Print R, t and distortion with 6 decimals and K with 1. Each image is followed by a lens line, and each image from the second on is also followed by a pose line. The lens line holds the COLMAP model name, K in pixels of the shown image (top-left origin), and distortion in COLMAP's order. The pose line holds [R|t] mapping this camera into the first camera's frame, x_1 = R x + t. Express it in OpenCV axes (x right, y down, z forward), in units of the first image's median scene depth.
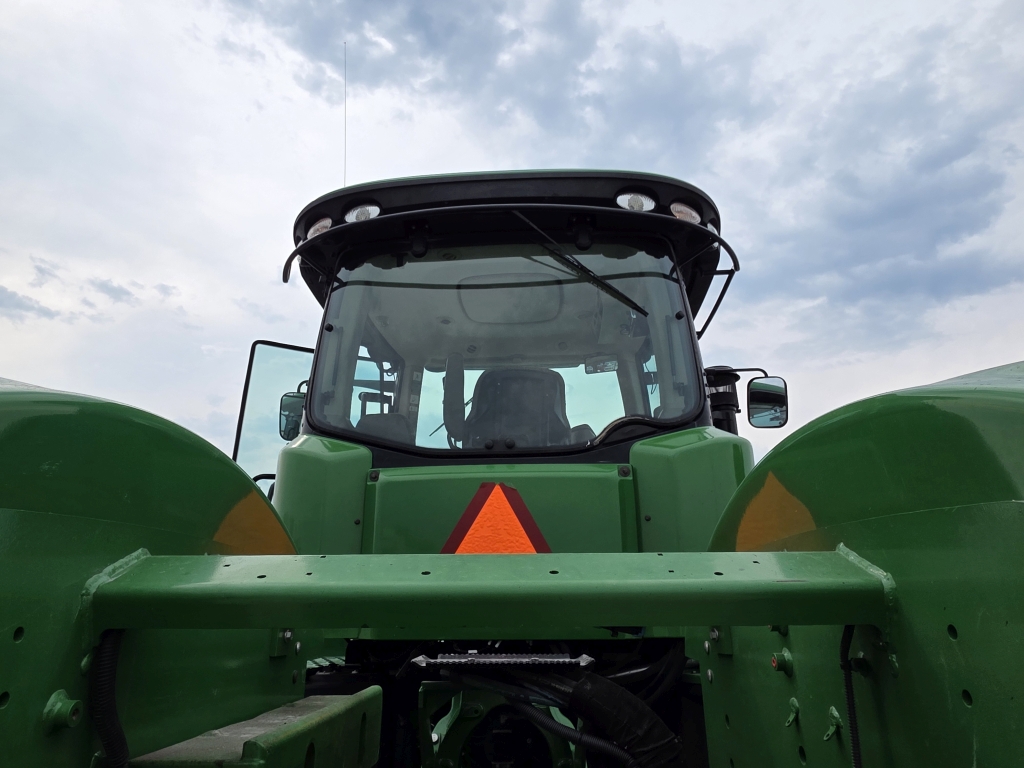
lens RADIAL K [[650.9, 0, 503.6], [0, 650.9, 382.6], [0, 0, 1]] dist [0.005246, -0.004021]
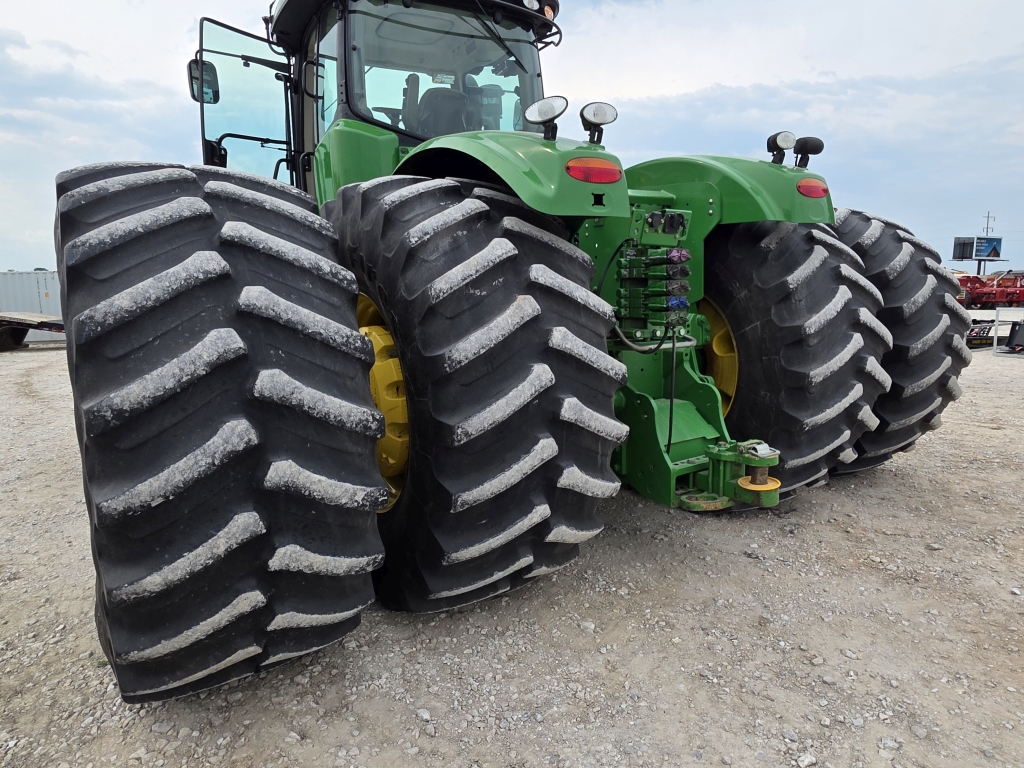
lens RADIAL K [[650.9, 0, 506.4], [0, 650.9, 382.8], [0, 0, 1]] dist [0.005246, -0.004021]
pose [[0.831021, -0.108807, 0.545495, -0.911538], [-0.163939, 0.889211, 0.427116, -0.094503], [-0.531533, -0.444370, 0.721116, -0.692284]]
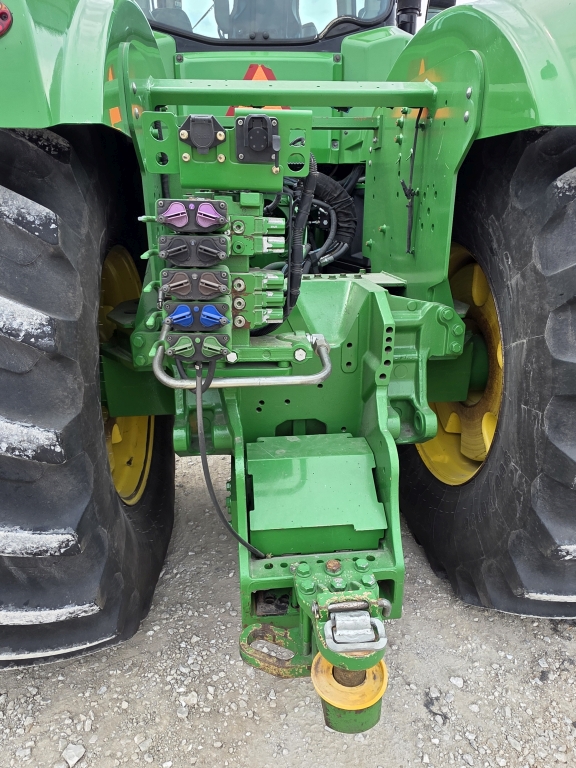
lens RADIAL K [[488.2, 0, 285.3], [0, 488.2, 385.2], [0, 0, 1]] dist [0.005246, -0.004021]
pose [[0.993237, -0.045712, 0.106726, -0.093564], [-0.033750, 0.765861, 0.642120, -0.015359], [-0.111090, -0.641379, 0.759139, -0.368394]]
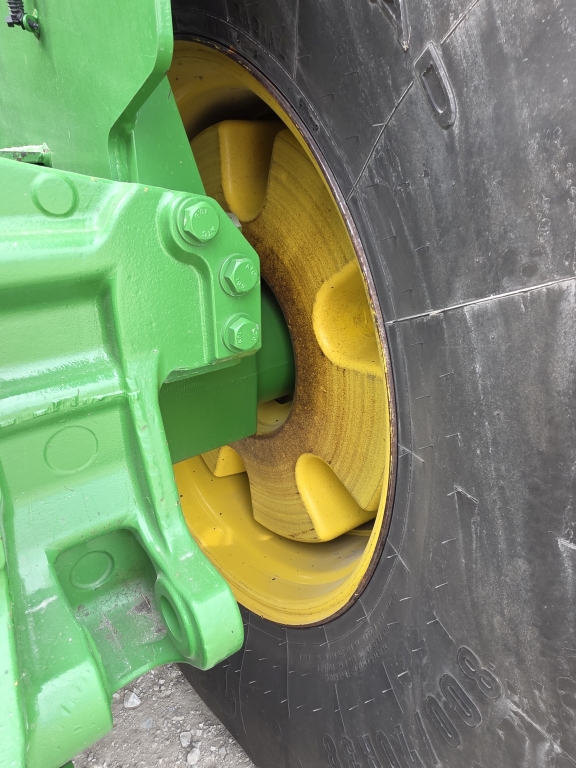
lens RADIAL K [[488.2, 0, 288.1], [0, 488.2, 385.8], [0, 0, 1]] dist [0.005246, -0.004021]
pose [[0.774823, -0.252428, 0.579594, 0.086642], [-0.226884, 0.744705, 0.627645, 0.227479], [-0.590062, -0.617814, 0.519743, -0.017252]]
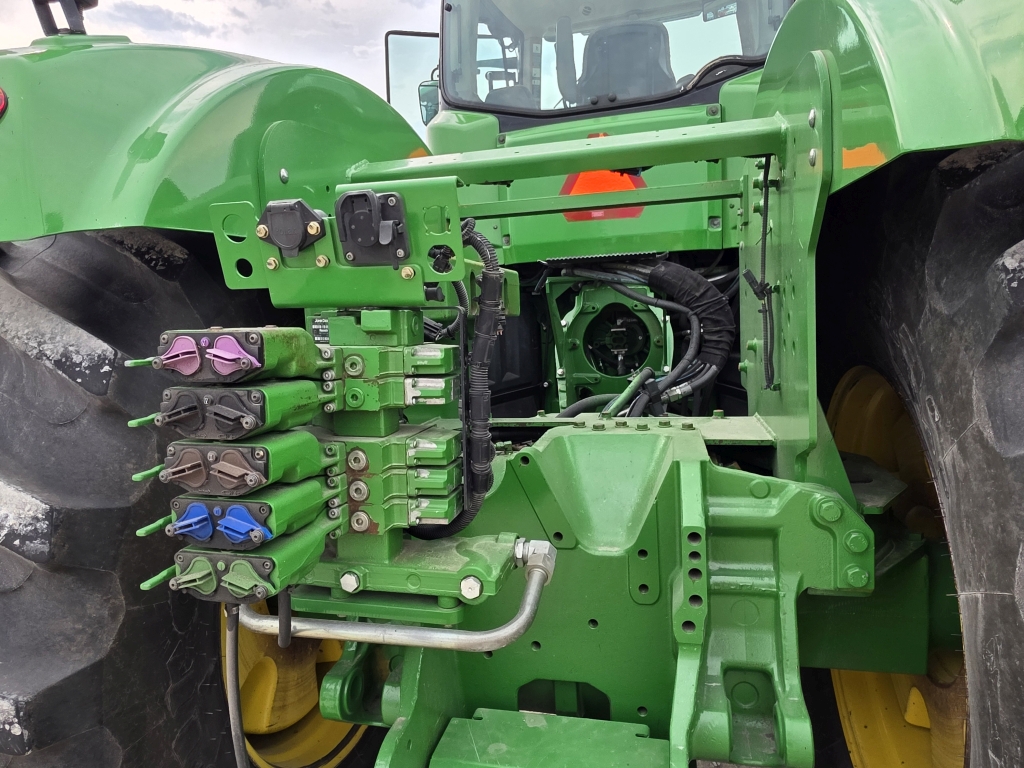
lens RADIAL K [[650.9, 0, 511.9], [0, 650.9, 379.4], [0, 0, 1]] dist [0.005246, -0.004021]
pose [[0.975178, -0.023809, -0.220140, 0.069181], [0.118082, 0.896948, 0.426076, 0.024884], [0.187310, -0.441494, 0.877495, -0.240137]]
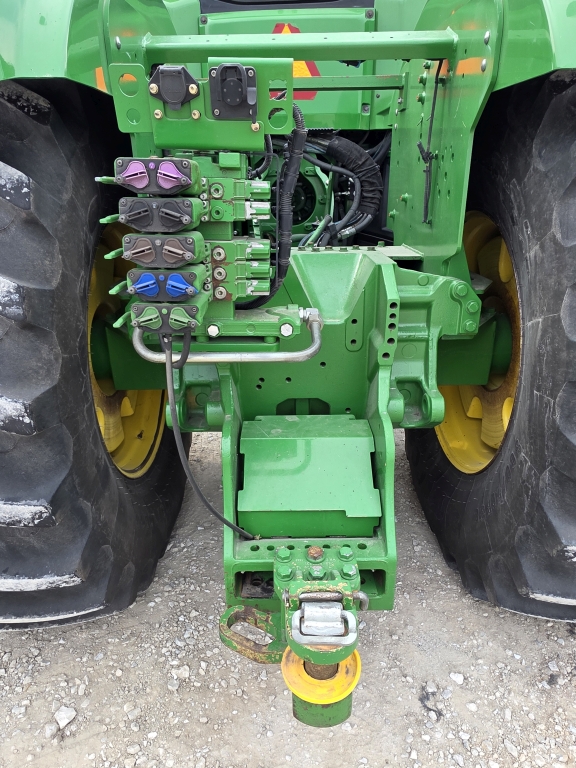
lens RADIAL K [[488.2, 0, 286.3], [0, 488.2, 384.9], [0, 0, 1]] dist [0.005246, -0.004021]
pose [[0.999699, -0.019654, 0.014706, -0.035830], [0.004525, 0.736378, 0.676556, 0.001086], [-0.024126, -0.676285, 0.736245, -0.353573]]
